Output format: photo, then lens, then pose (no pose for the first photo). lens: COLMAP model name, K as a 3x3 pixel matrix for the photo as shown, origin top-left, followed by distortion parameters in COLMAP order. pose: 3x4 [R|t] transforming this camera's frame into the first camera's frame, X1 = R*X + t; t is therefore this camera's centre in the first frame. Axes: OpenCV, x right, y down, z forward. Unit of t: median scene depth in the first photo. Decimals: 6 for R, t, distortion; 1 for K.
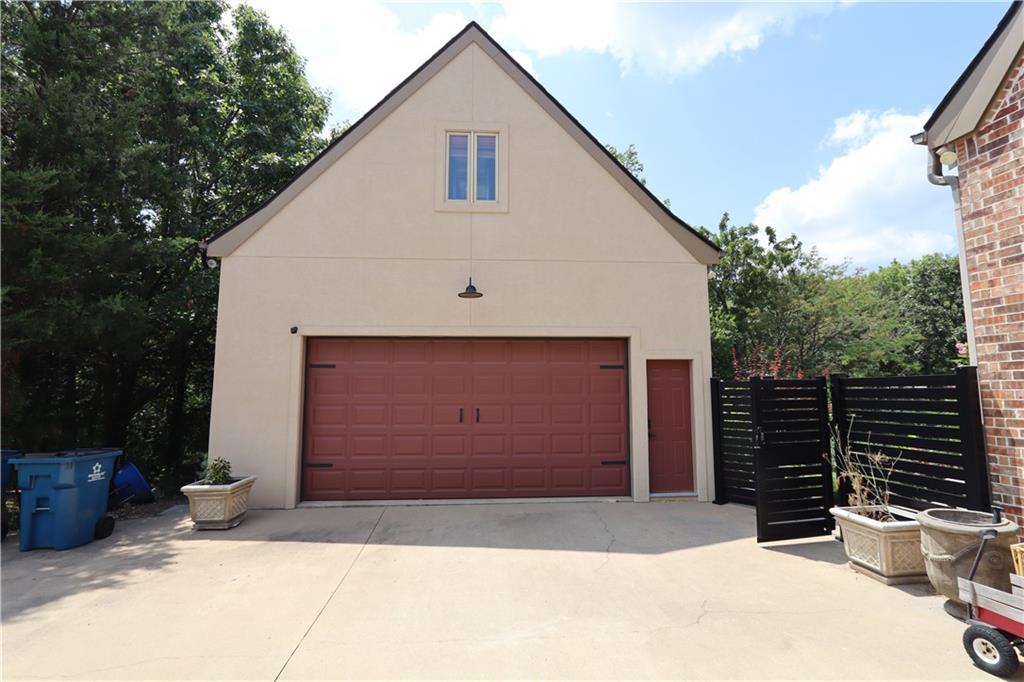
lens RADIAL K [[427.0, 0, 513.9], [0, 427.0, 346.8], [0, 0, 1]] dist [-0.014228, 0.000077]
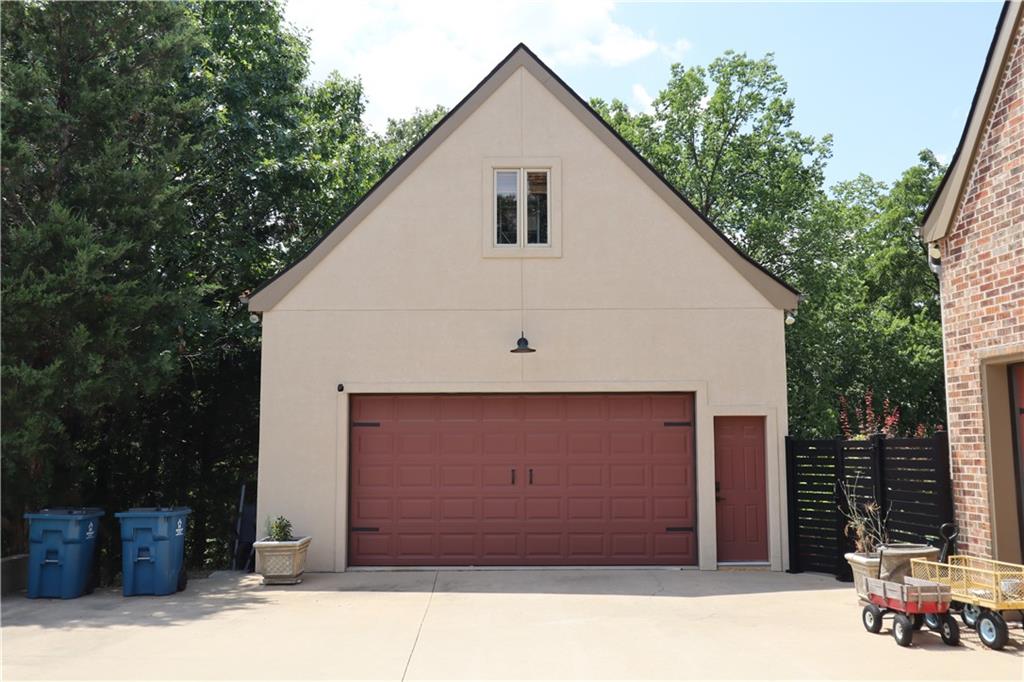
lens RADIAL K [[949.1, 0, 511.4], [0, 949.1, 334.2], [0, 0, 1]] dist [0.006836, 0.000000]
pose [[0.997350, -0.009453, -0.072134, 0.025695], [0.008225, 0.999816, -0.017303, -0.116863], [0.072284, 0.016664, 0.997245, -1.088744]]
